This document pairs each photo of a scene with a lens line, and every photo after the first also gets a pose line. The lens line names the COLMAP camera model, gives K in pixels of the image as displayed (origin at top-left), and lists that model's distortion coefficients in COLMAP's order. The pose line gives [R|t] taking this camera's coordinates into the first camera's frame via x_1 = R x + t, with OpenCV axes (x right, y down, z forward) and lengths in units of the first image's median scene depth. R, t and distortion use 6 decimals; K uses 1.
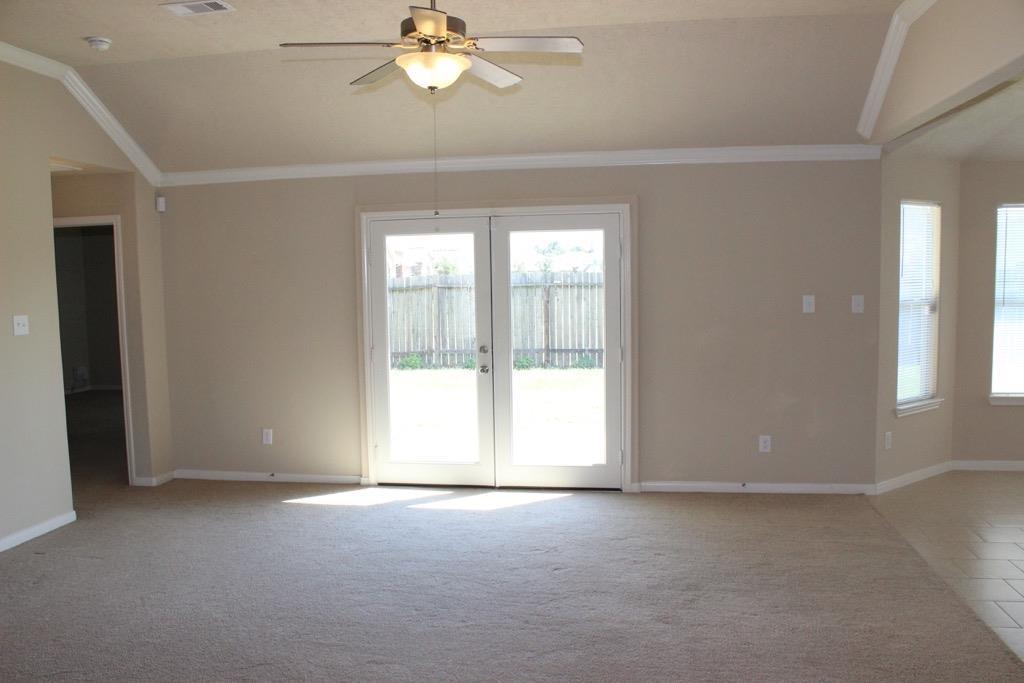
lens RADIAL K [[851.4, 0, 504.7], [0, 851.4, 346.7], [0, 0, 1]] dist [-0.145550, 0.118577]
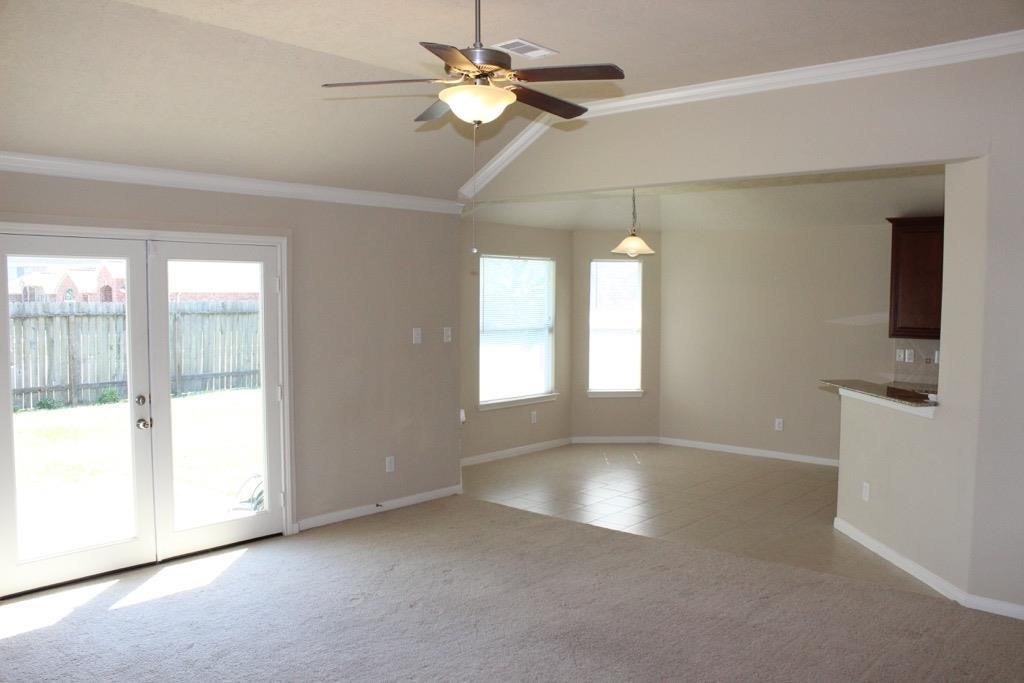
lens RADIAL K [[851.4, 0, 505.7], [0, 851.4, 342.9], [0, 0, 1]] dist [-0.145550, 0.118577]
pose [[0.536118, -0.027689, 0.843689, -0.532955], [0.062001, 0.998054, -0.006643, -0.025193], [-0.841863, 0.055871, 0.536791, 0.269687]]
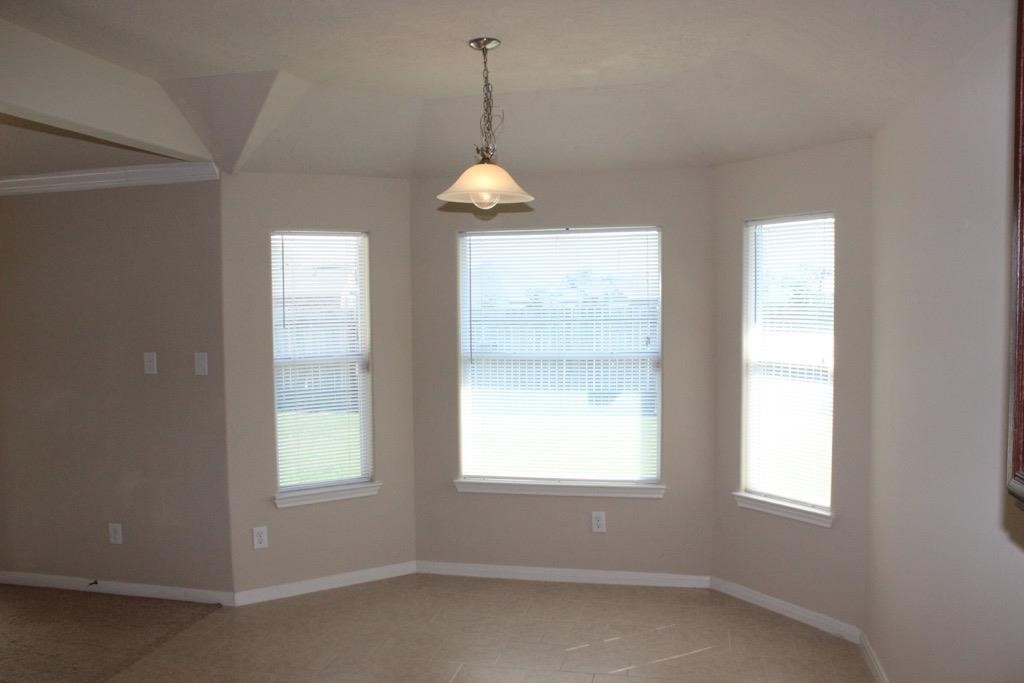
lens RADIAL K [[851.4, 0, 507.3], [0, 851.4, 342.7], [0, 0, 1]] dist [-0.145550, 0.118577]
pose [[0.997593, 0.004857, -0.069177, 0.740127], [-0.007871, 0.999028, -0.043366, -0.037014], [0.068899, 0.043806, 0.996661, 0.220262]]
